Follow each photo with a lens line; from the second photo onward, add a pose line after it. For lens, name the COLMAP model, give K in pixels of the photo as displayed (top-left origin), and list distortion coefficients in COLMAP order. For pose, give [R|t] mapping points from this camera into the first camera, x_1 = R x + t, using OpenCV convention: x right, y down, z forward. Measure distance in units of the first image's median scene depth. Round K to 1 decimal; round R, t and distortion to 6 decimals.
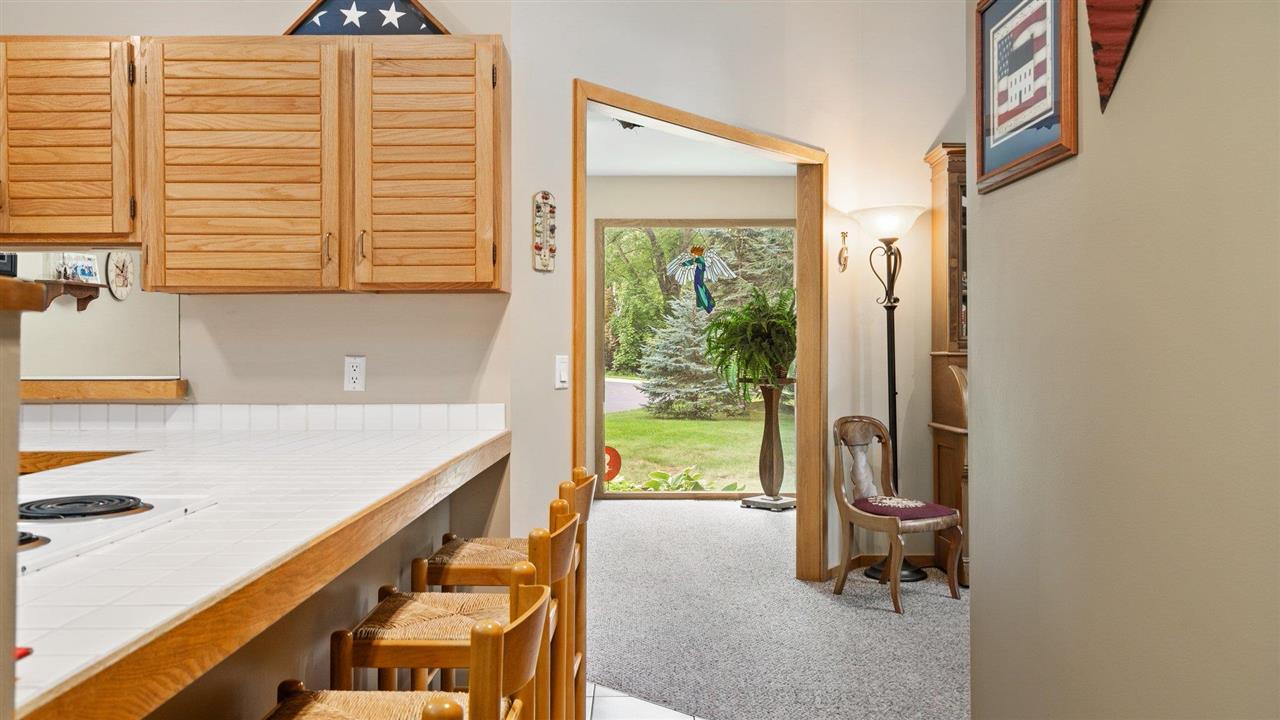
lens RADIAL K [[1089.4, 0, 640.2], [0, 1089.4, 352.0], [0, 0, 1]] dist [0.006228, 0.001022]
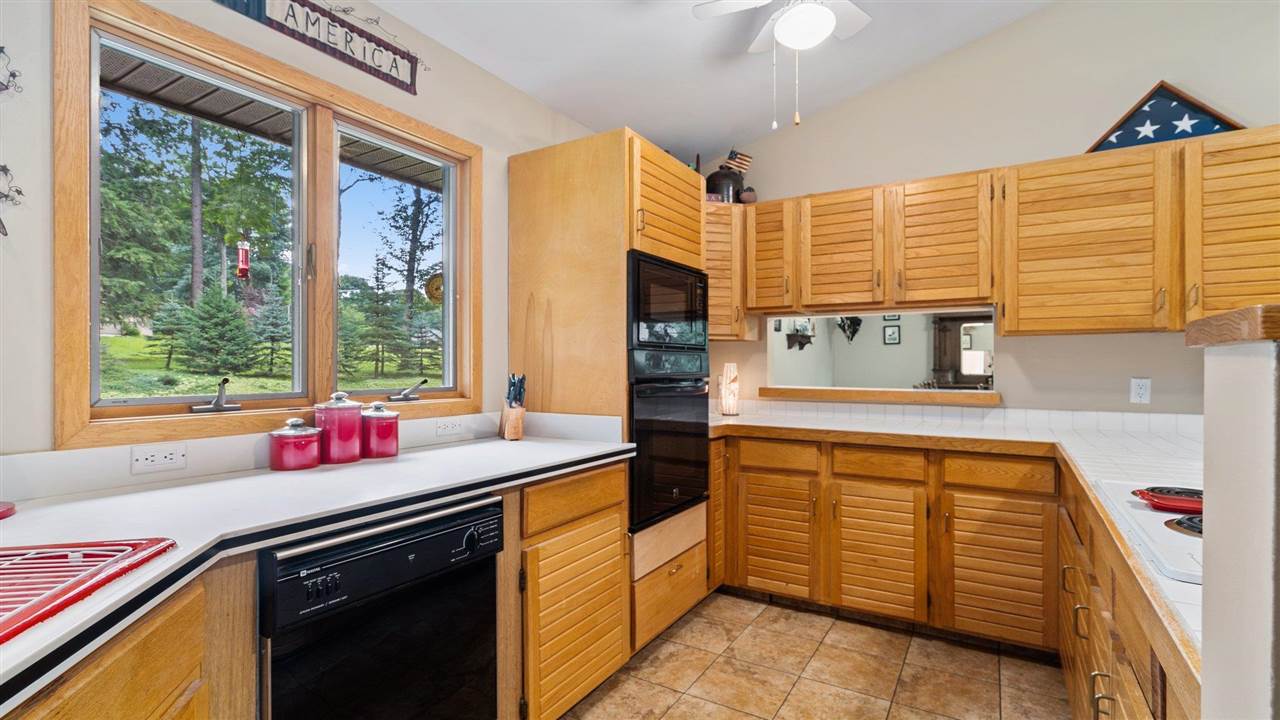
lens RADIAL K [[606.8, 0, 636.3], [0, 606.8, 366.1], [0, 0, 1]] dist [-0.005988, 0.002800]
pose [[0.839452, 0.001507, -0.543431, -0.423293], [-0.005028, 0.999975, -0.004995, -0.004538], [0.543410, 0.006926, 0.839439, 0.014684]]
